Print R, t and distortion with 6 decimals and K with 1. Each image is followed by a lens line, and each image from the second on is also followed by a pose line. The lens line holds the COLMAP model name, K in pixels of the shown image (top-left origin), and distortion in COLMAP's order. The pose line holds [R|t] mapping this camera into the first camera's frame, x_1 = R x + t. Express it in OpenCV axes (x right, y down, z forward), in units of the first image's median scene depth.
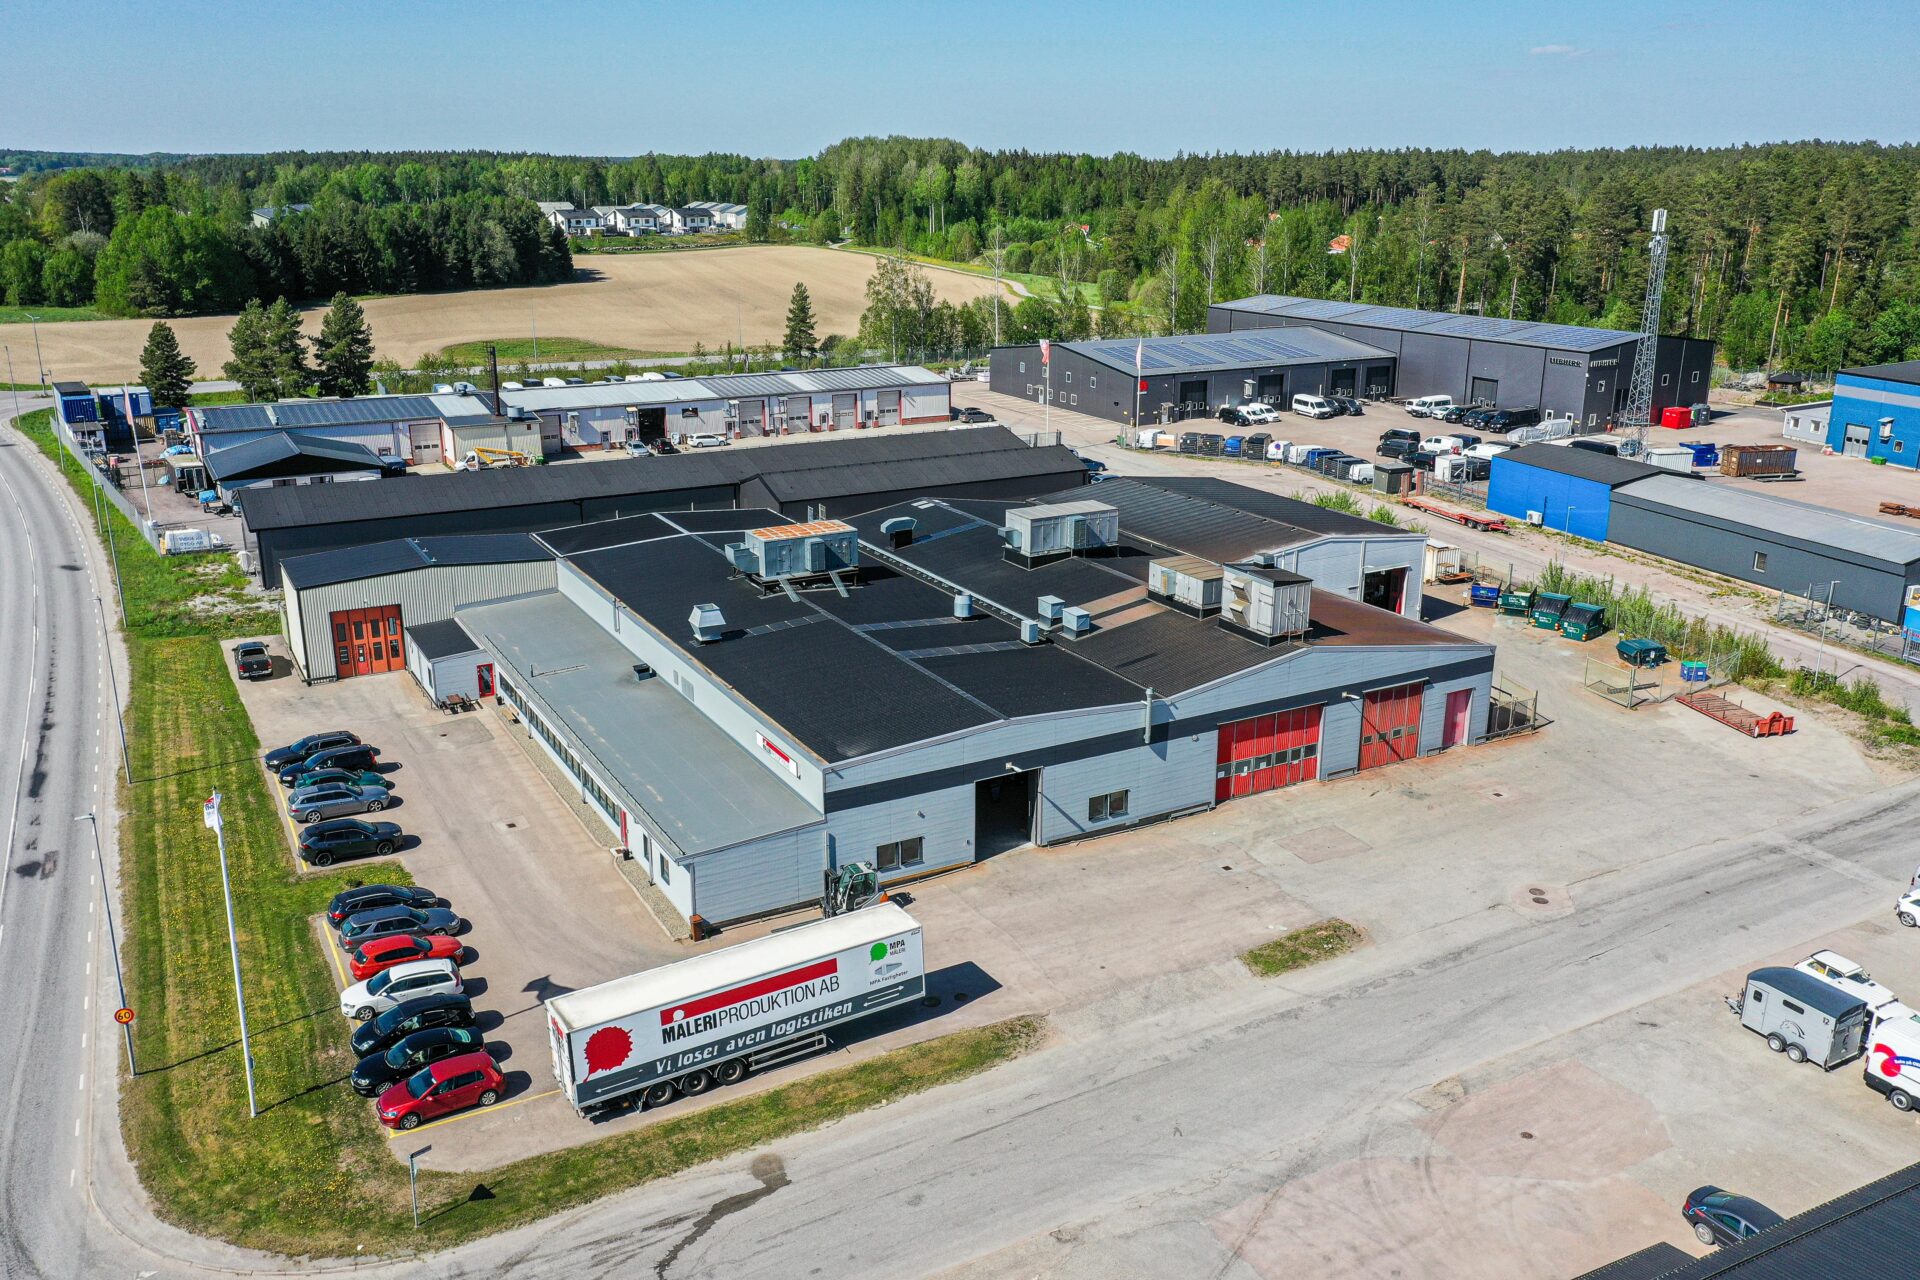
lens RADIAL K [[1531.0, 0, 960.0], [0, 1531.0, 640.0], [0, 0, 1]] dist [0.027870, 0.004817]
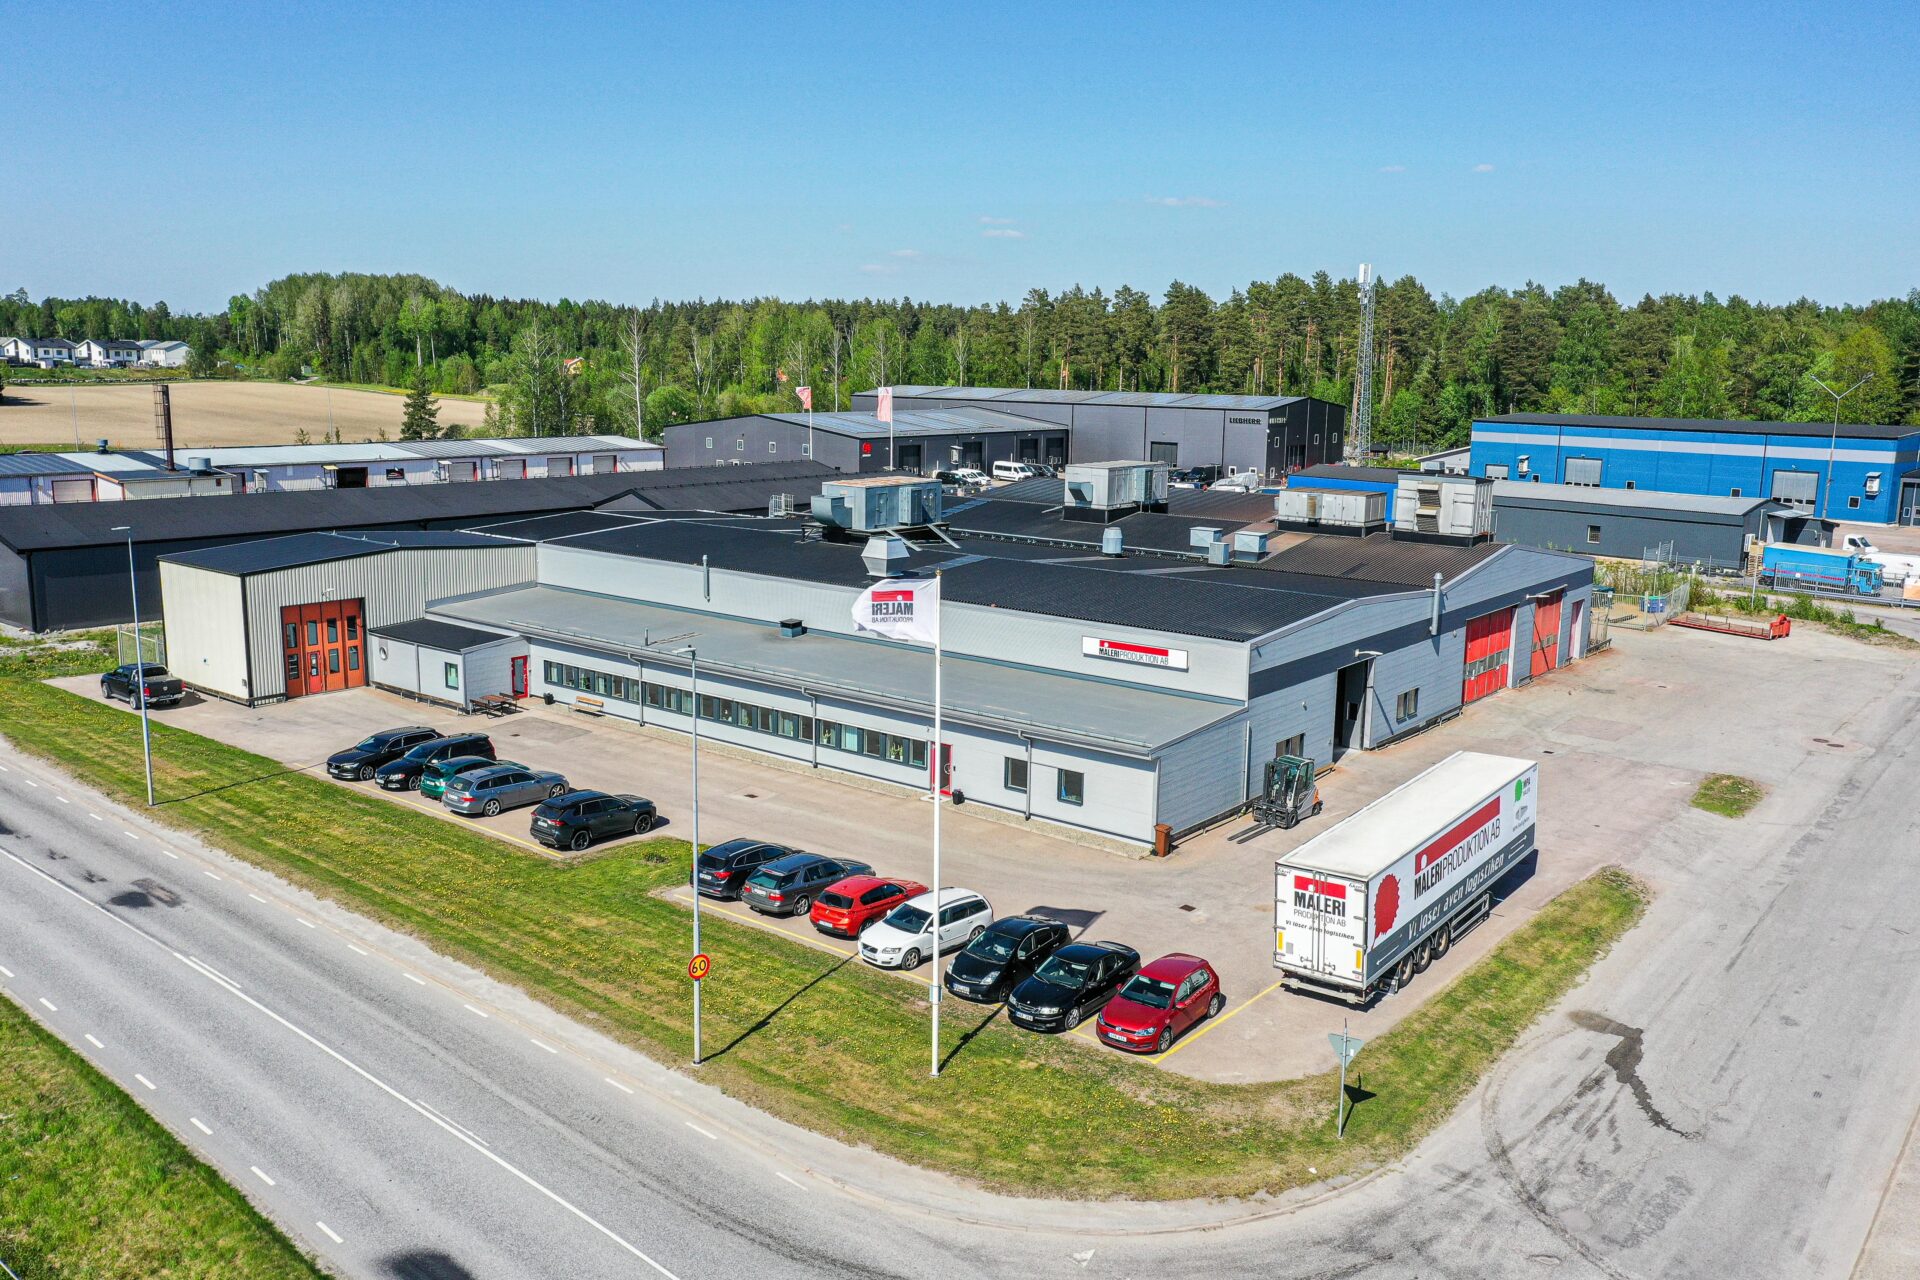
lens RADIAL K [[1531.0, 0, 960.0], [0, 1531.0, 640.0], [0, 0, 1]] dist [0.027870, 0.004817]
pose [[0.926029, -0.056487, 0.373202, -0.417664], [0.098154, 0.990760, -0.093592, 0.109481], [-0.364467, 0.123300, 0.923017, 0.206015]]
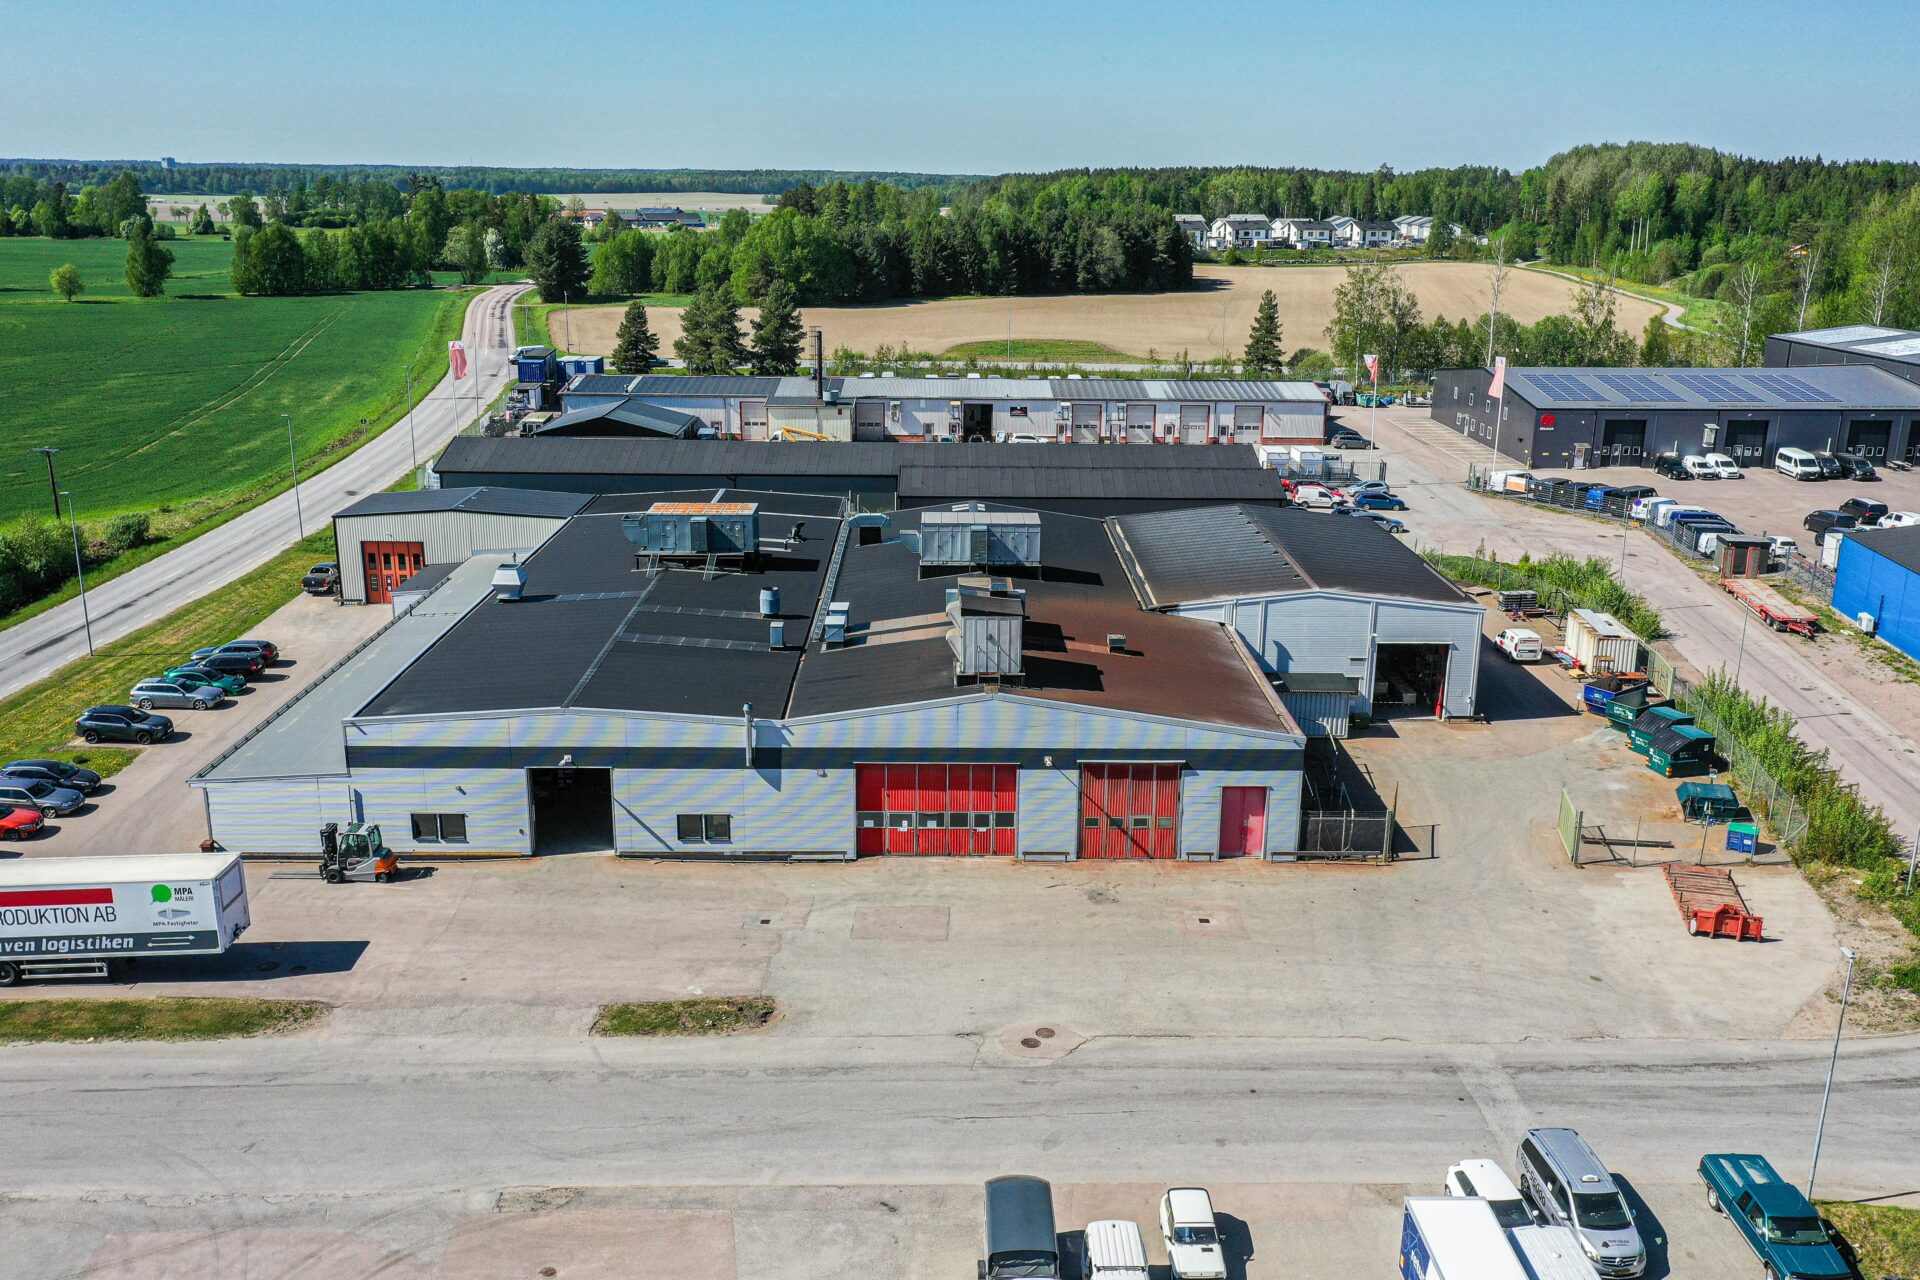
lens RADIAL K [[1595.1, 0, 960.0], [0, 1595.1, 640.0], [0, 0, 1]] dist [0.026142, 0.002979]
pose [[0.877200, 0.137168, -0.460113, 0.542533], [-0.147431, 0.988977, 0.013756, -0.029421], [0.456928, 0.055768, 0.887754, 0.202417]]
